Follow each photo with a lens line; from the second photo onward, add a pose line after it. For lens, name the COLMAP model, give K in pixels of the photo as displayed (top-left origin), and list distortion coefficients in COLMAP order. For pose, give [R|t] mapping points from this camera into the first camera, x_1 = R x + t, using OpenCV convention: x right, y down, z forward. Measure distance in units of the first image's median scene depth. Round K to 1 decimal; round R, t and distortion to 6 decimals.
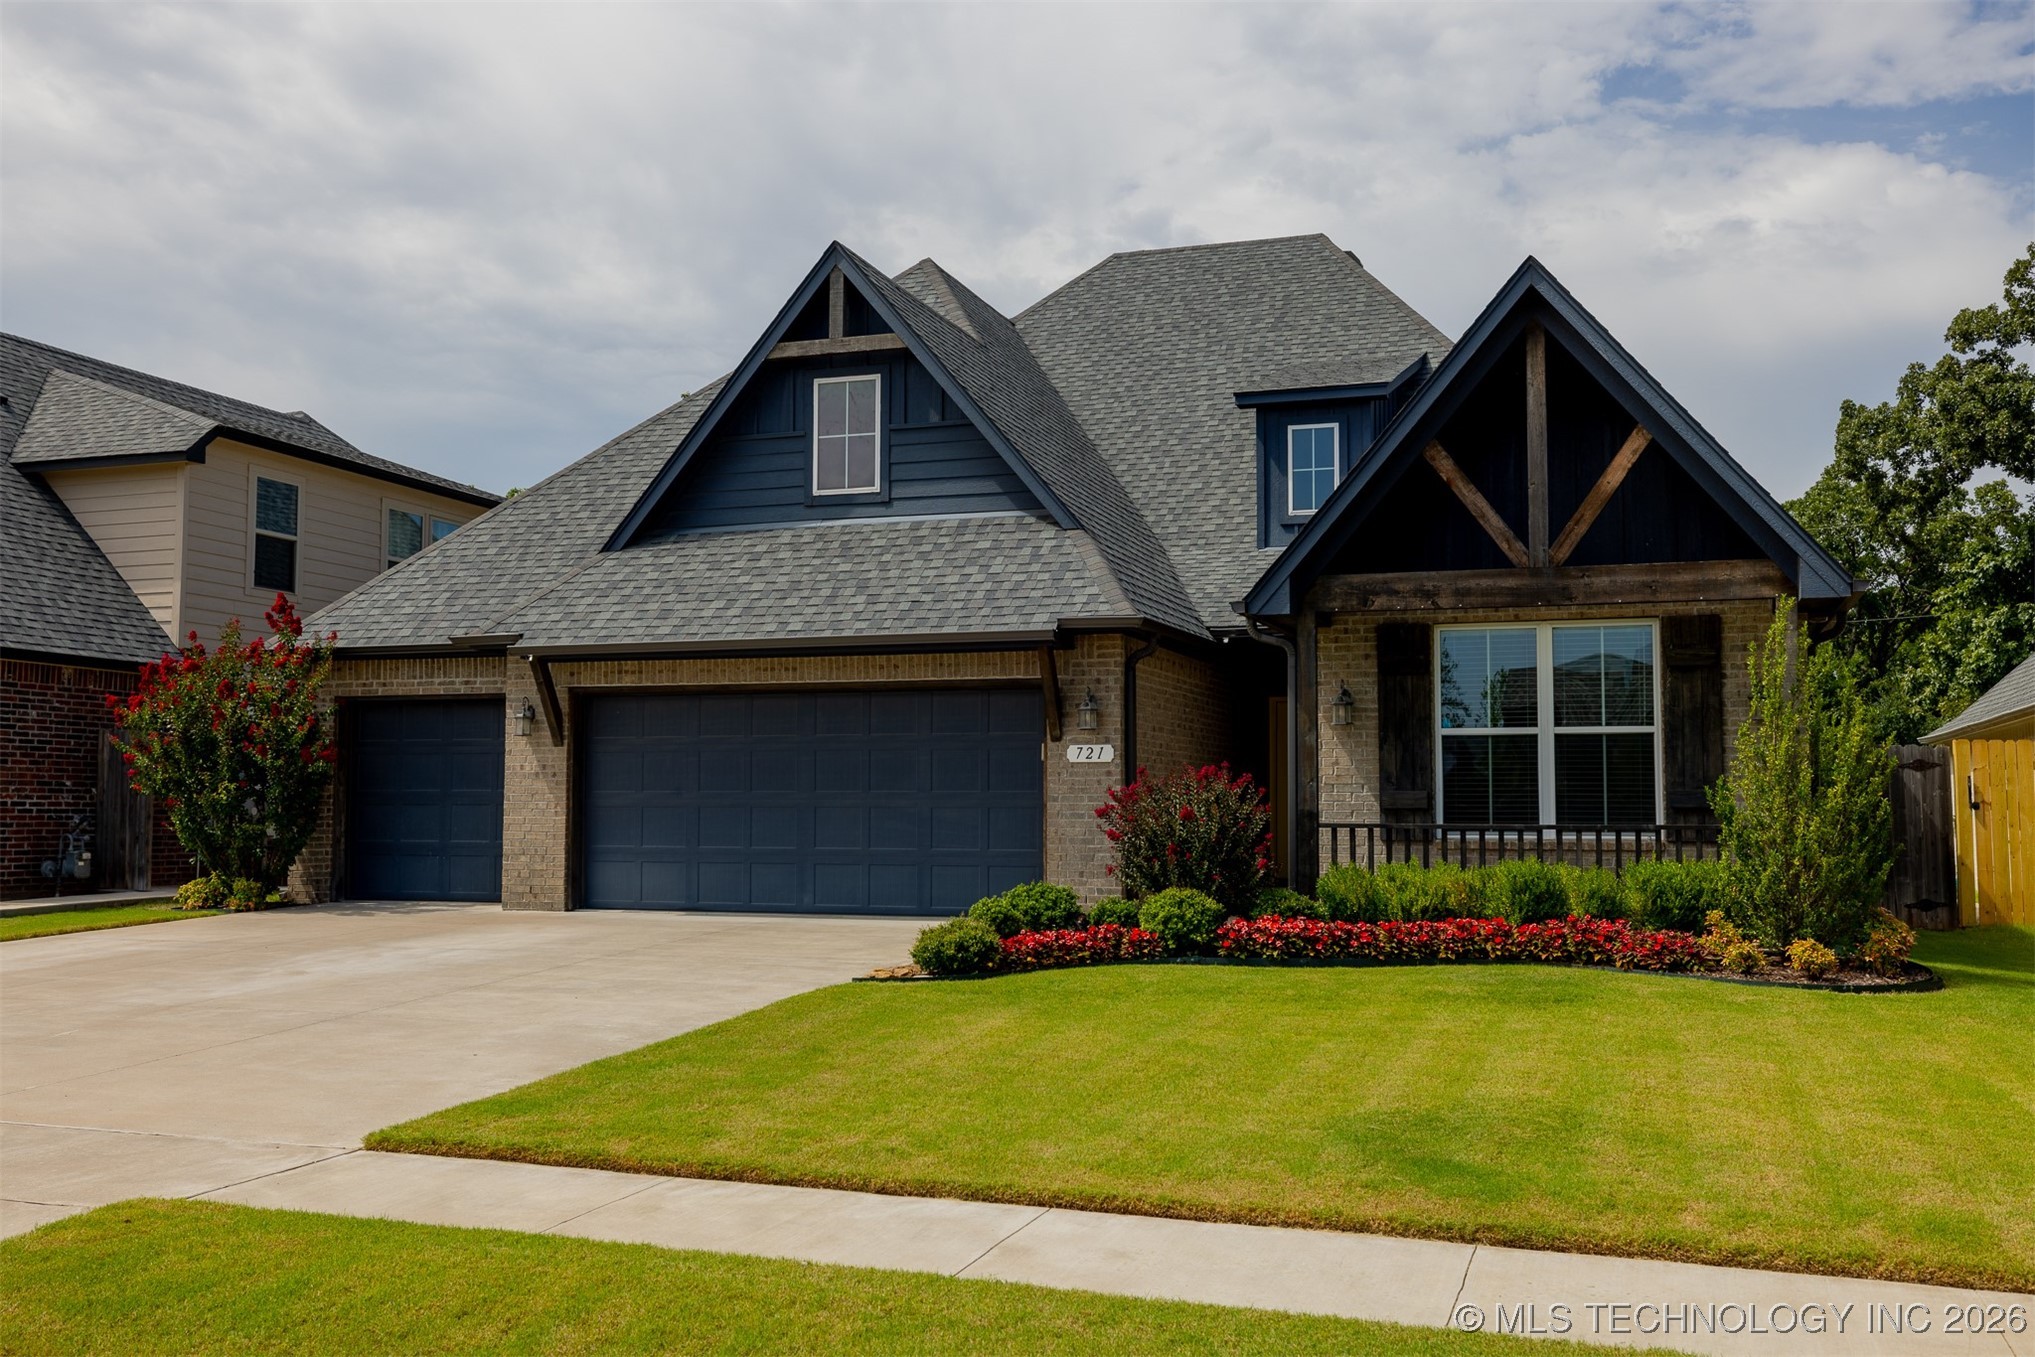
lens RADIAL K [[1916.8, 0, 1015.3], [0, 1916.8, 682.1], [0, 0, 1]] dist [-0.002095, -0.006206]
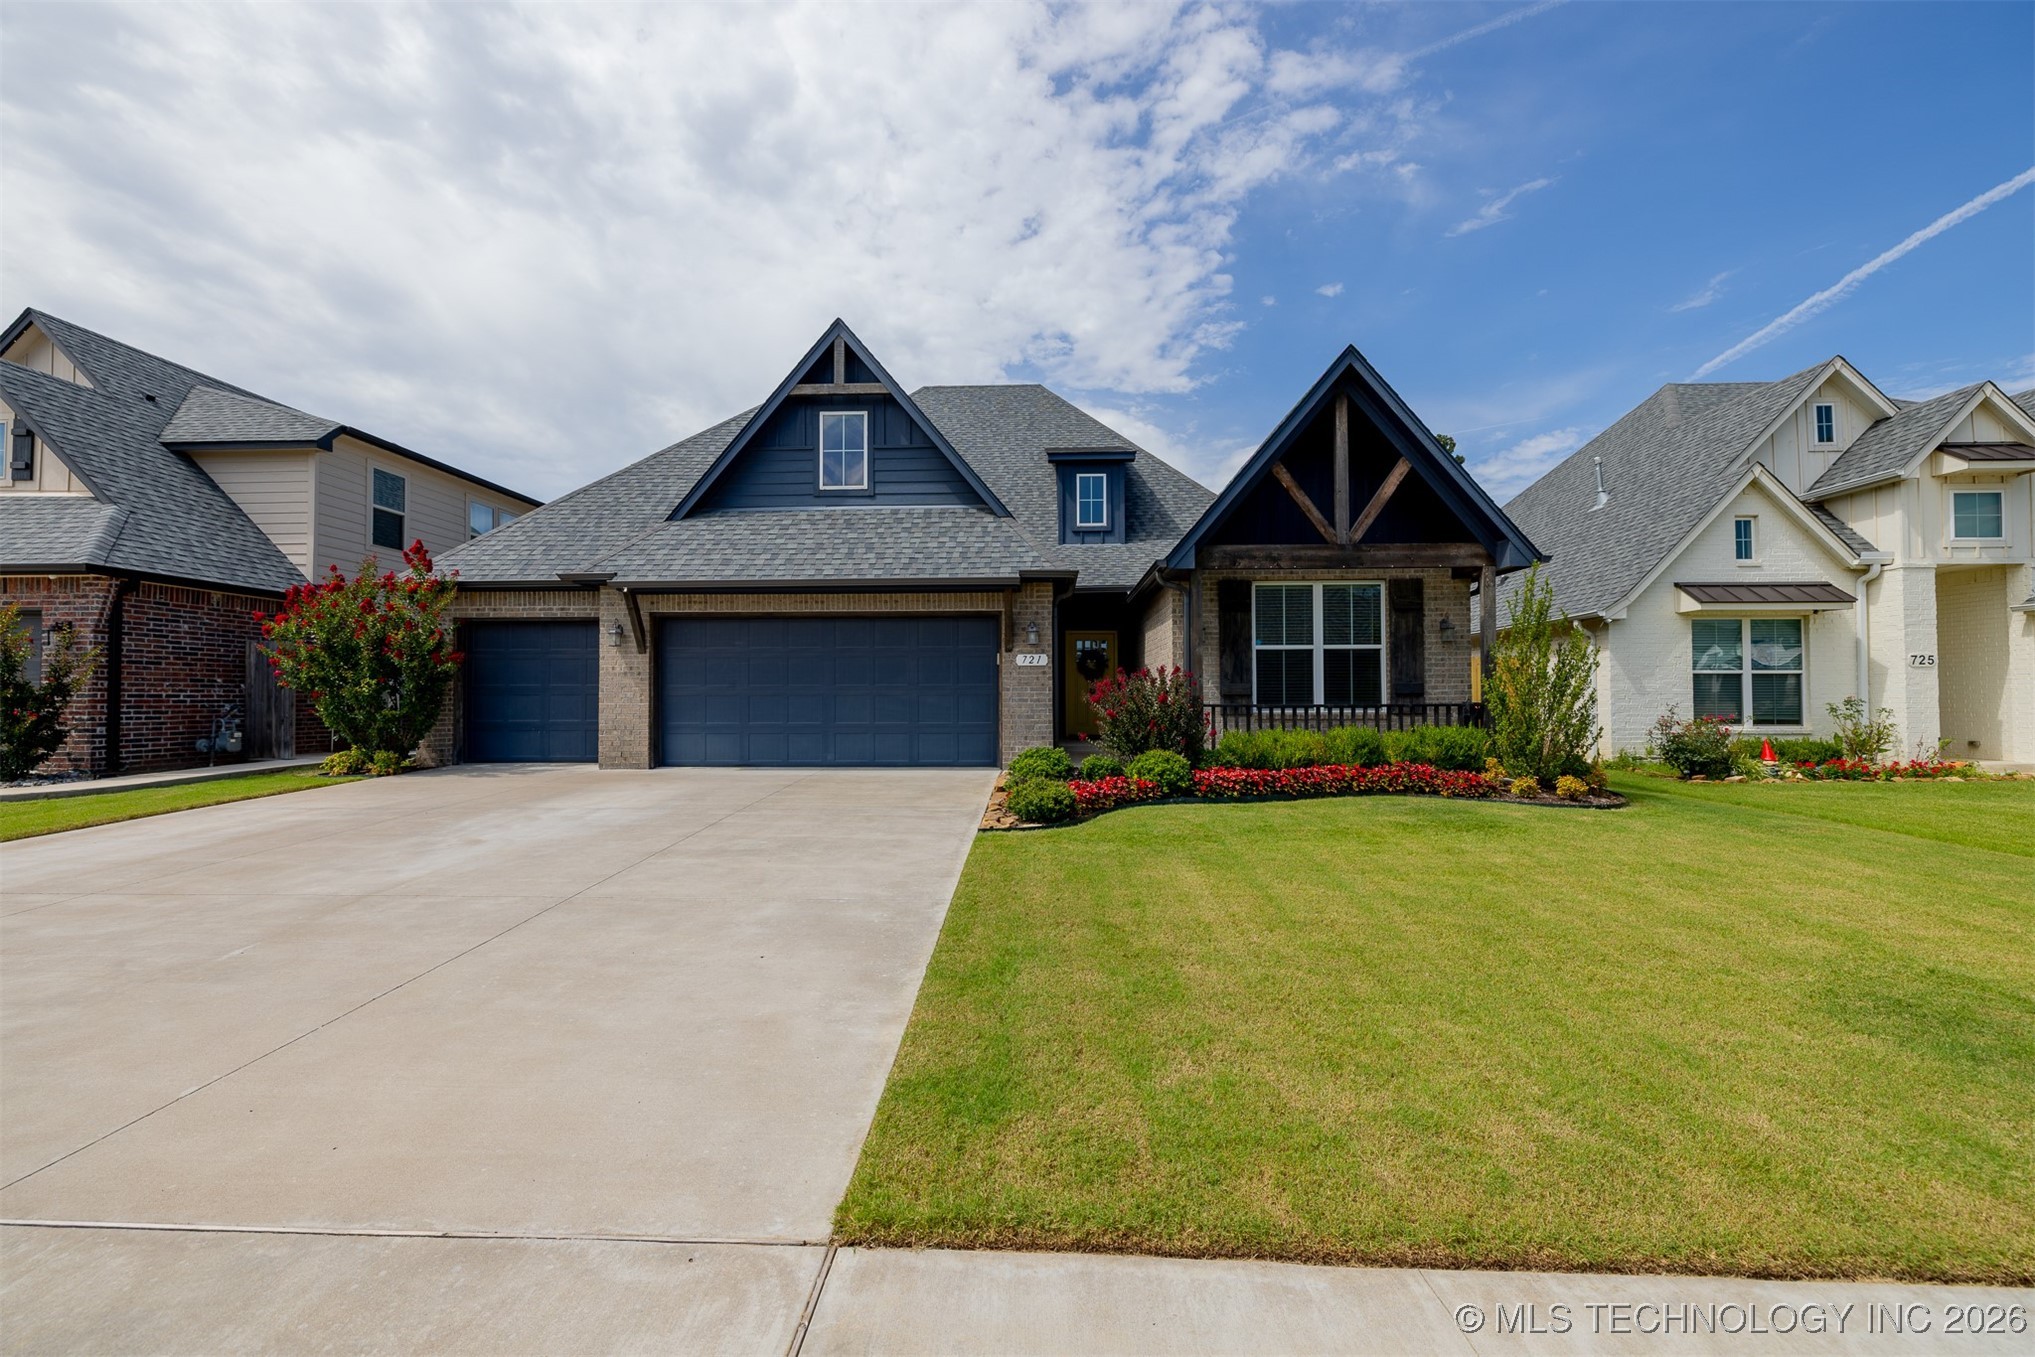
lens RADIAL K [[857.1, 0, 1010.0], [0, 857.1, 676.1], [0, 0, 1]] dist [0.001522, 0.000230]
pose [[0.957954, 0.001257, 0.286918, -0.173176], [-0.014284, 0.998959, 0.043315, 0.020252], [-0.286565, -0.045592, 0.956975, 0.338488]]
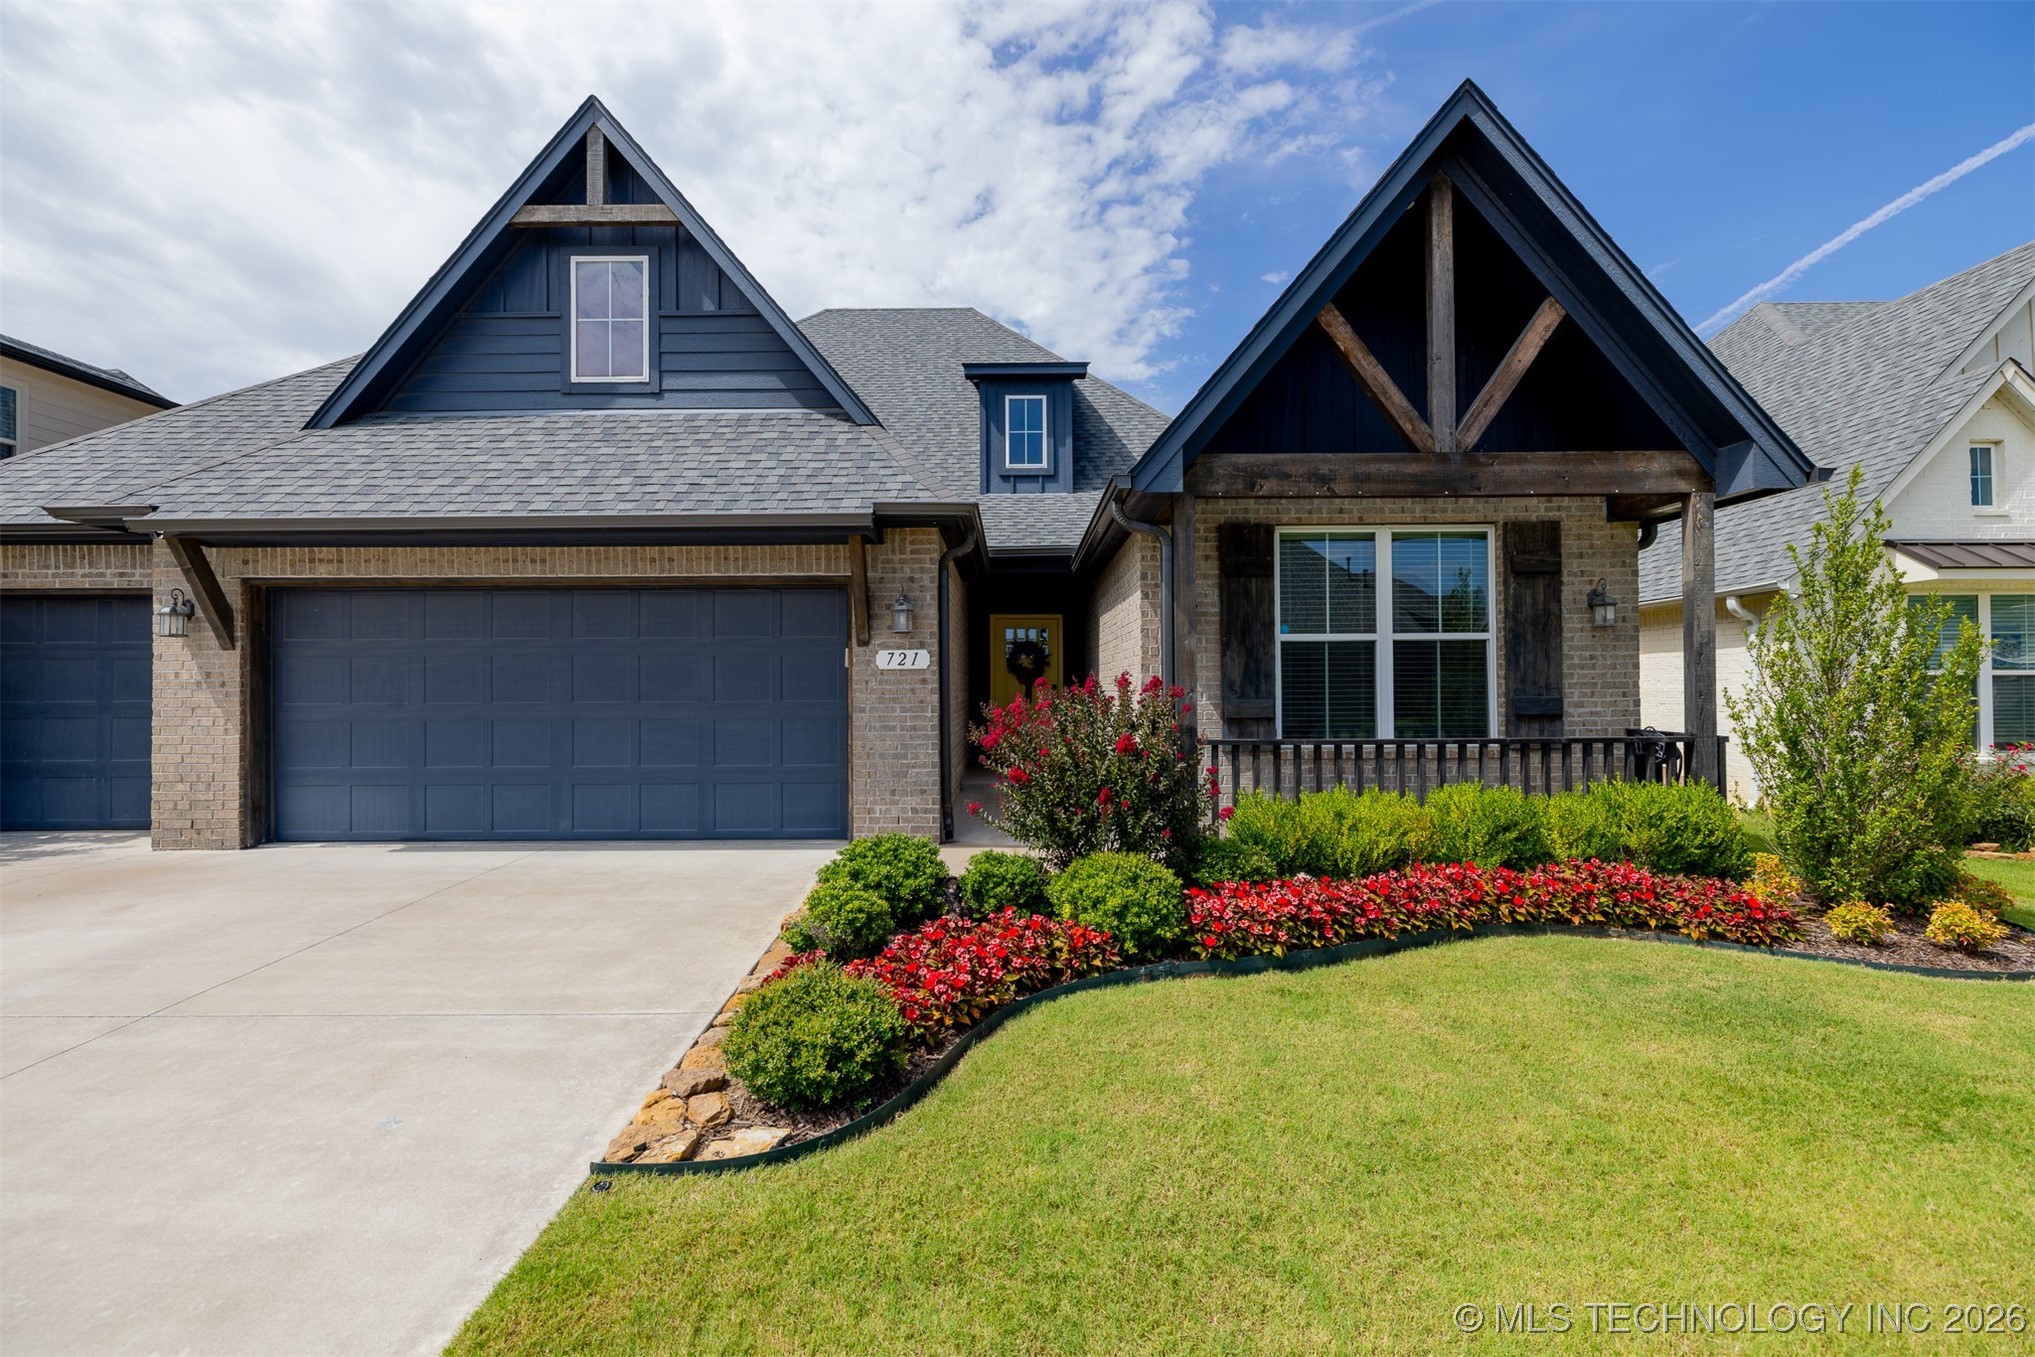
lens RADIAL K [[849.9, 0, 1005.6], [0, 849.9, 675.2], [0, 0, 1]] dist [0.000531, 0.001153]
pose [[0.947504, -0.004488, 0.319712, -0.042641], [-0.013161, 0.998507, 0.053022, 0.022366], [-0.319473, -0.054447, 0.946030, 0.595134]]
